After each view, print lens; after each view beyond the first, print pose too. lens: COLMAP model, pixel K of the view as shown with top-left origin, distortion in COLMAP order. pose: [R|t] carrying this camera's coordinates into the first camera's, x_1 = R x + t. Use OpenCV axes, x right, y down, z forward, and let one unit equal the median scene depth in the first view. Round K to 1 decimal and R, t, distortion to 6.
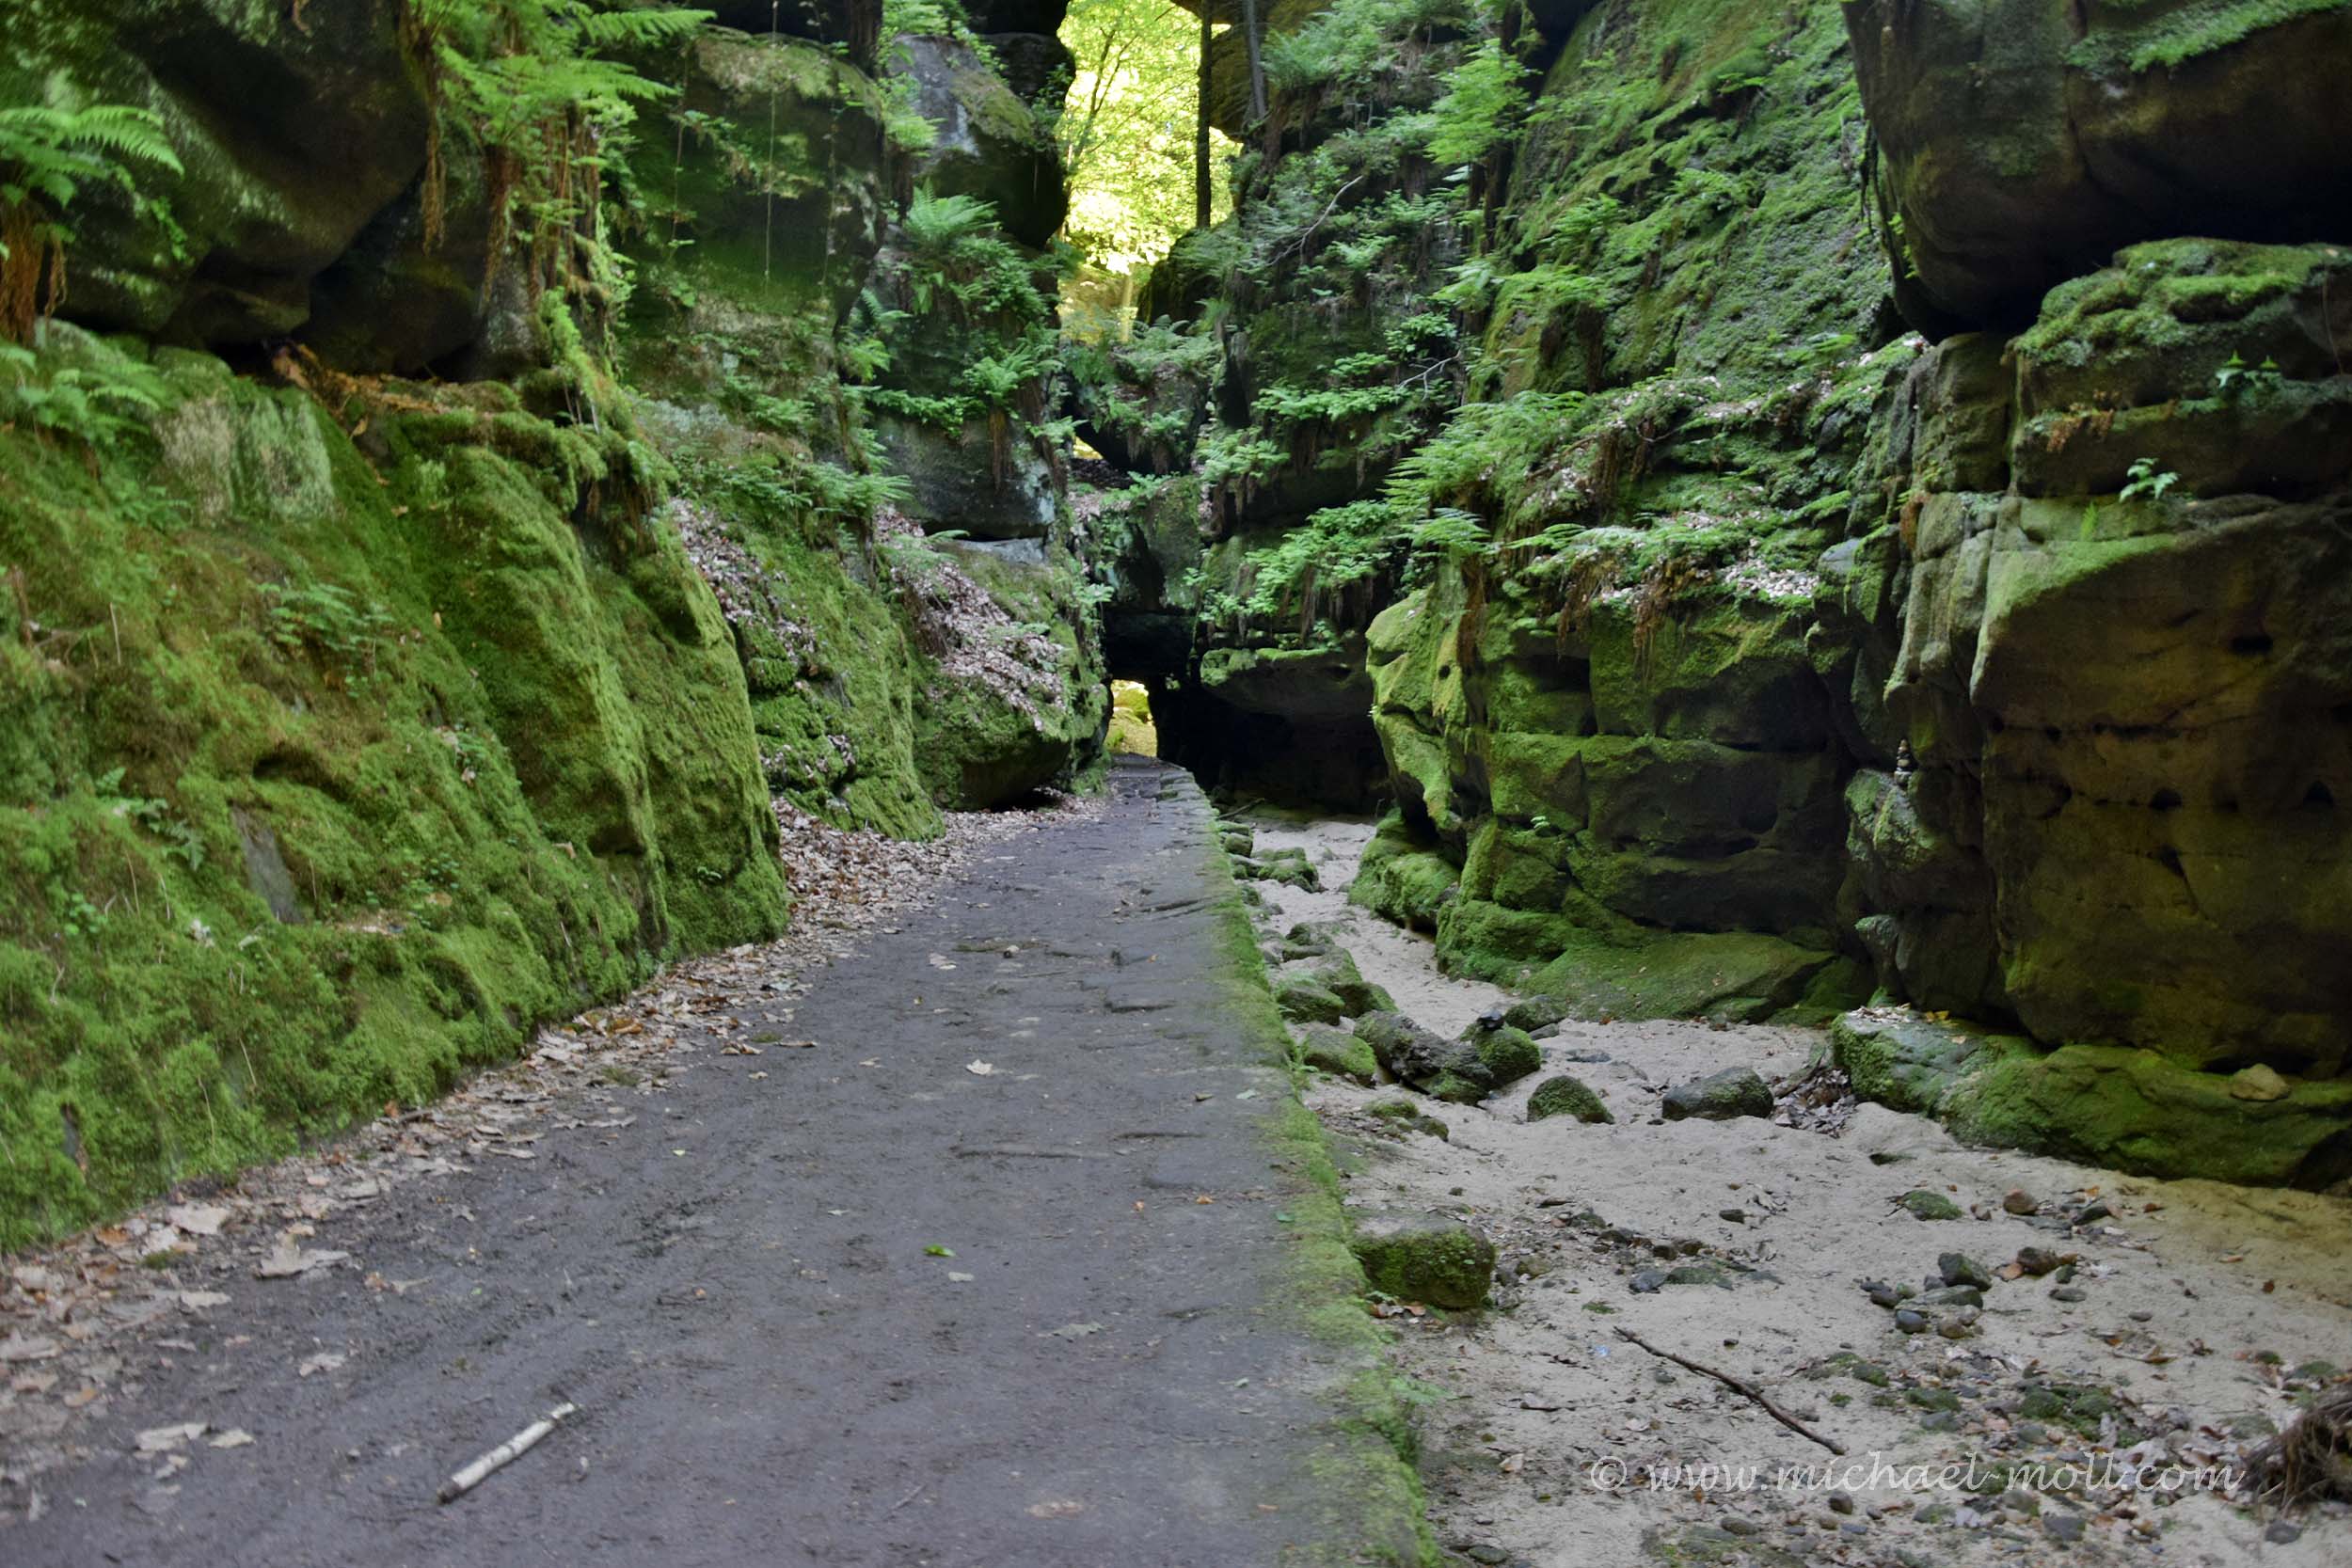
lens RADIAL K [[1813.6, 0, 1227.8], [0, 1813.6, 780.2], [0, 0, 1]] dist [-0.169186, 0.123839]
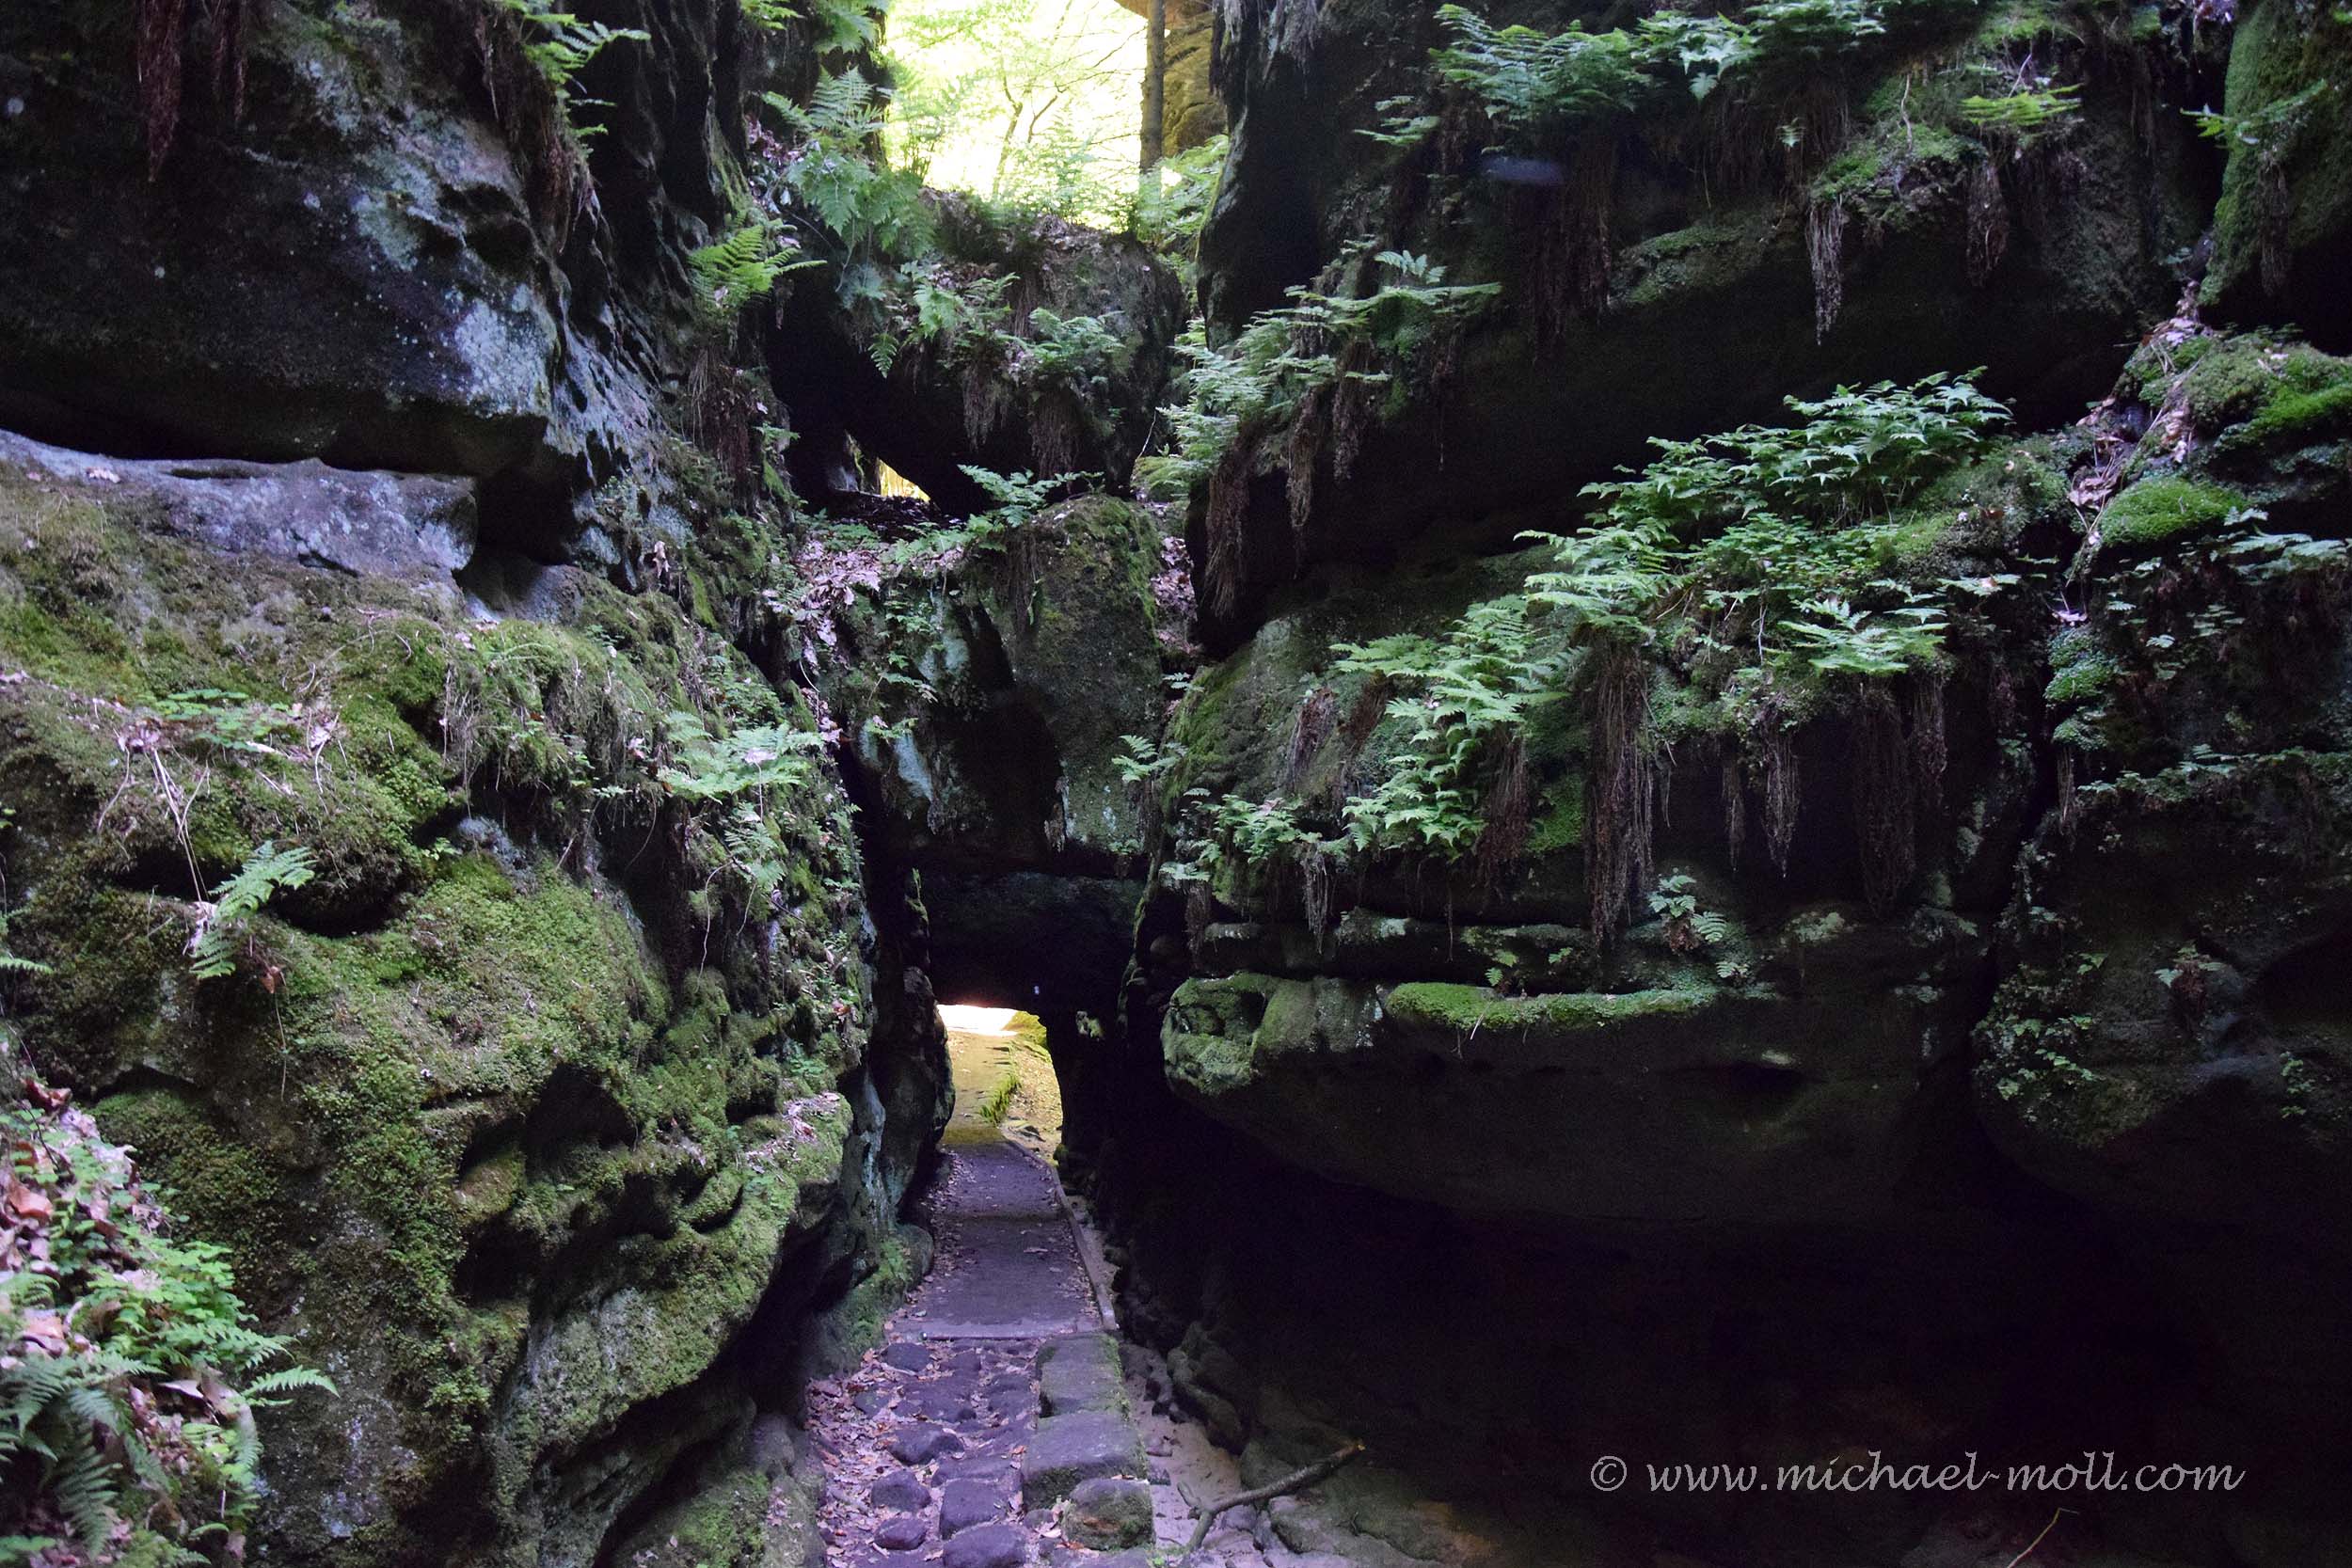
lens RADIAL K [[1813.6, 0, 1227.8], [0, 1813.6, 780.2], [0, 0, 1]] dist [-0.169186, 0.123839]
pose [[0.999196, 0.005883, 0.039656, -0.033606], [0.000518, 0.987200, -0.159489, -0.110550], [-0.040086, 0.159381, 0.986403, 1.361223]]
